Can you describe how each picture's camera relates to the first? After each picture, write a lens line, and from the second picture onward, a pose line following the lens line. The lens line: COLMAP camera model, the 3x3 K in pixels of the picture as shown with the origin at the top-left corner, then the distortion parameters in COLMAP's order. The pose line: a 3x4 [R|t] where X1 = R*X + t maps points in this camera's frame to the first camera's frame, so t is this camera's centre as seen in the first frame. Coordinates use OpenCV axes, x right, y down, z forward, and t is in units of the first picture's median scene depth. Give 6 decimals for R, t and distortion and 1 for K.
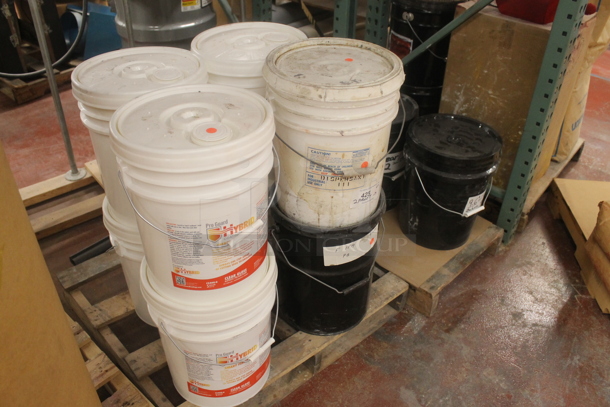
lens RADIAL K [[514.2, 0, 305.0], [0, 514.2, 203.5], [0, 0, 1]] dist [-0.143754, -0.002477]
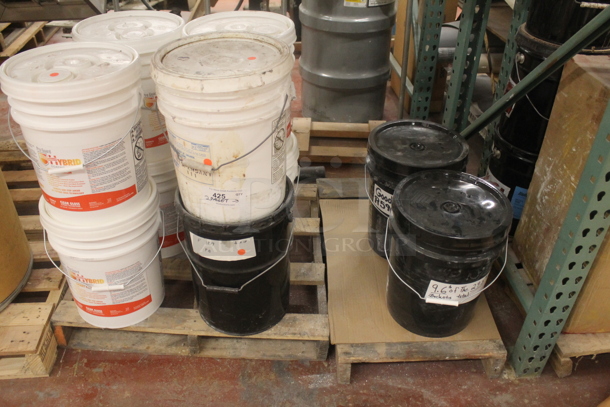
lens RADIAL K [[511.0, 0, 305.0], [0, 511.0, 203.5], [0, 0, 1]] dist [-0.120366, 0.001703]
pose [[0.737999, 0.388296, -0.551890, 0.791057], [-0.399238, 0.910605, 0.106809, -0.175527], [0.544027, 0.141511, 0.827048, 0.307939]]
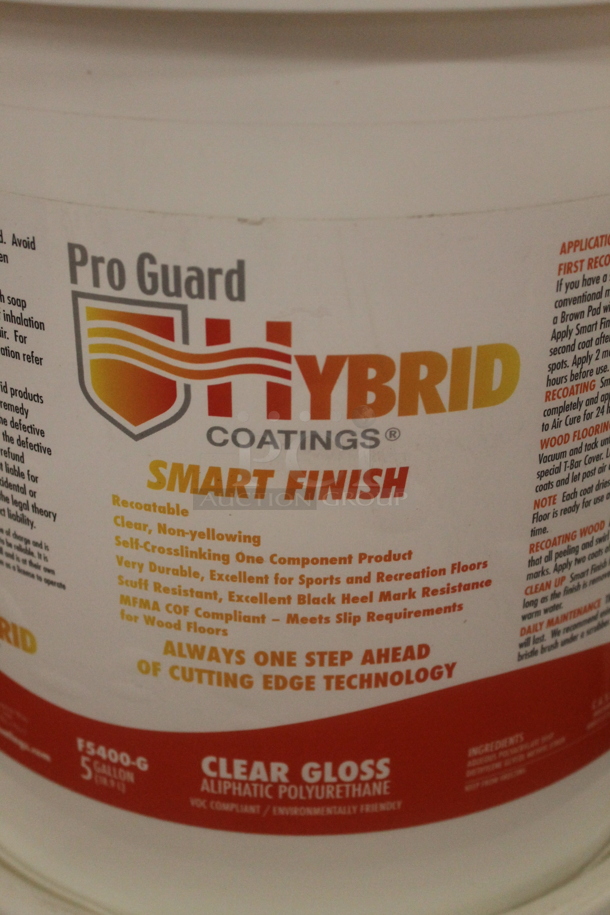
lens RADIAL K [[1443.4, 0, 305.0], [0, 1443.4, 457.5], [0, 0, 1]] dist [0.006605, 0.006801]
pose [[0.805619, 0.281230, -0.521429, 0.033838], [-0.330277, 0.943883, -0.001207, 0.055485], [0.491829, 0.173188, 0.853294, 0.592501]]
